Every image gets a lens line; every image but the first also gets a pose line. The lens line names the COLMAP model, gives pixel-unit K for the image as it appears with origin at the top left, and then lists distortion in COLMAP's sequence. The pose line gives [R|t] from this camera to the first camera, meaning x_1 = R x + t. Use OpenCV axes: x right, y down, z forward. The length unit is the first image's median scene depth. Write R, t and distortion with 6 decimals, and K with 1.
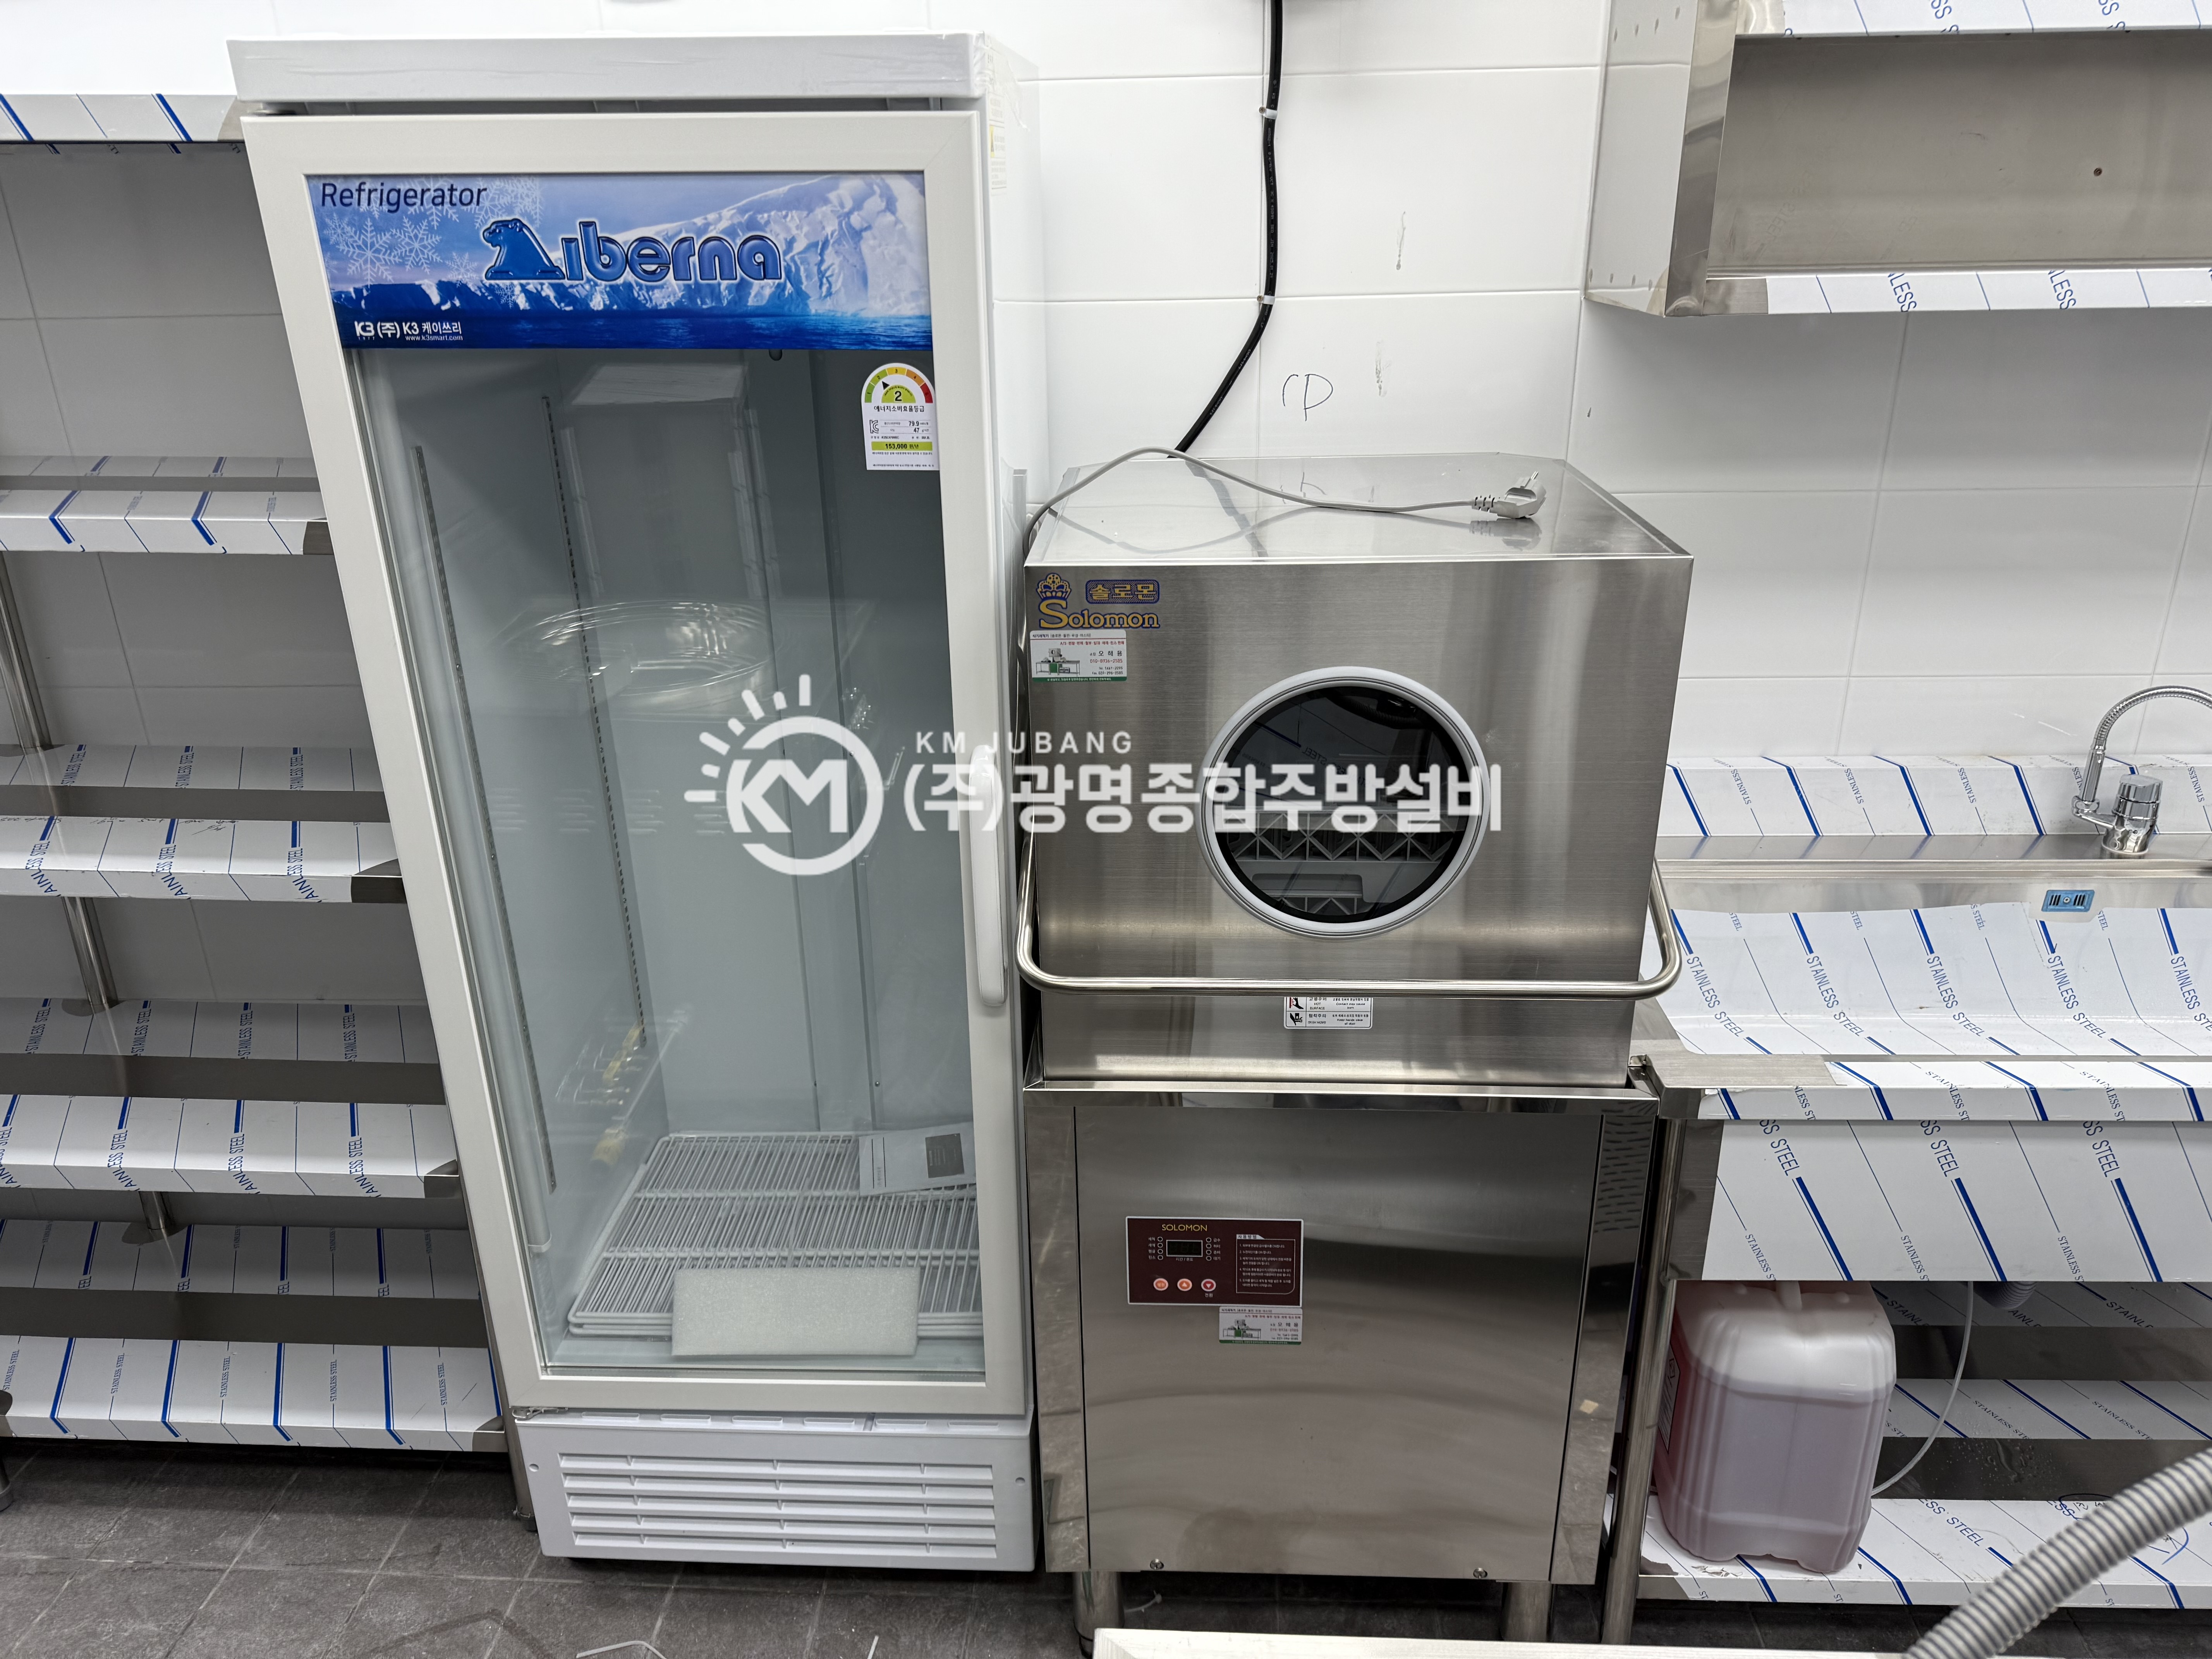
lens RADIAL K [[1551.6, 0, 1115.3], [0, 1551.6, 842.3], [0, 0, 1]] dist [0.047241, -0.061829]
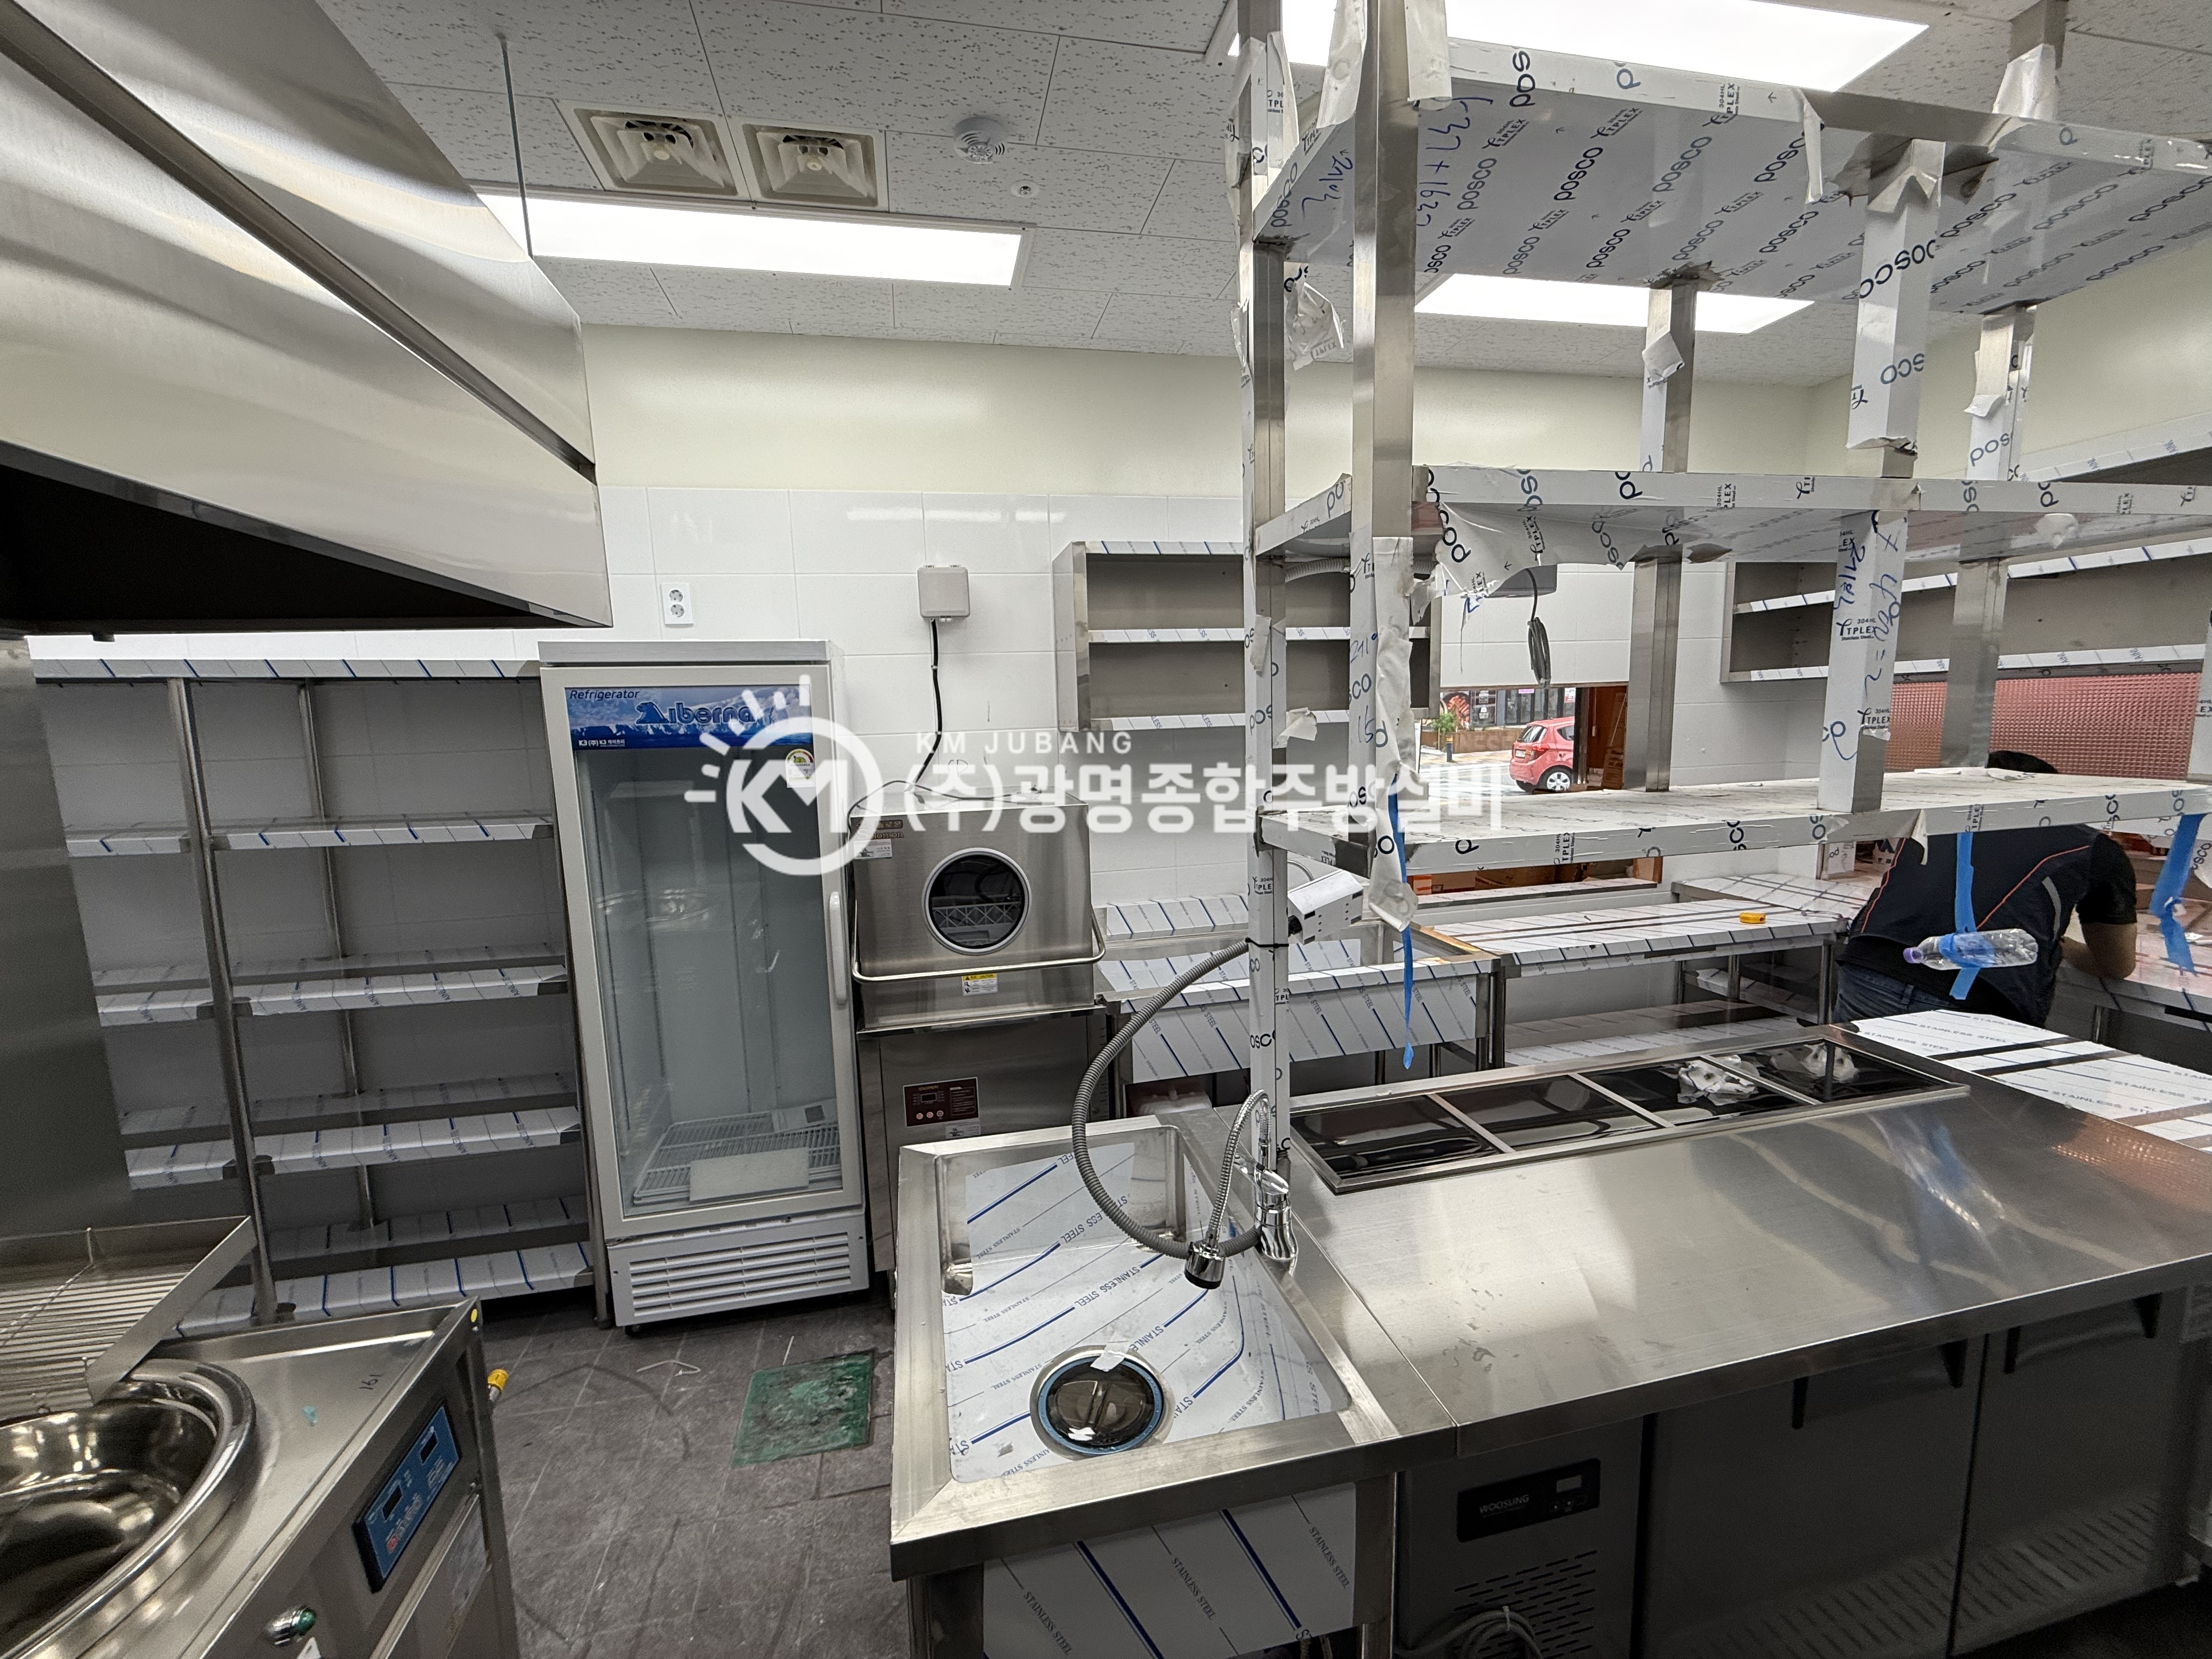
lens RADIAL K [[878.2, 0, 1101.9], [0, 878.2, 830.9], [0, 0, 1]] dist [-0.001019, 0.001830]
pose [[0.966571, -0.048461, 0.251777, -0.022148], [0.110823, 0.964474, -0.239809, 0.255840], [-0.231211, 0.259695, 0.937603, -0.523759]]
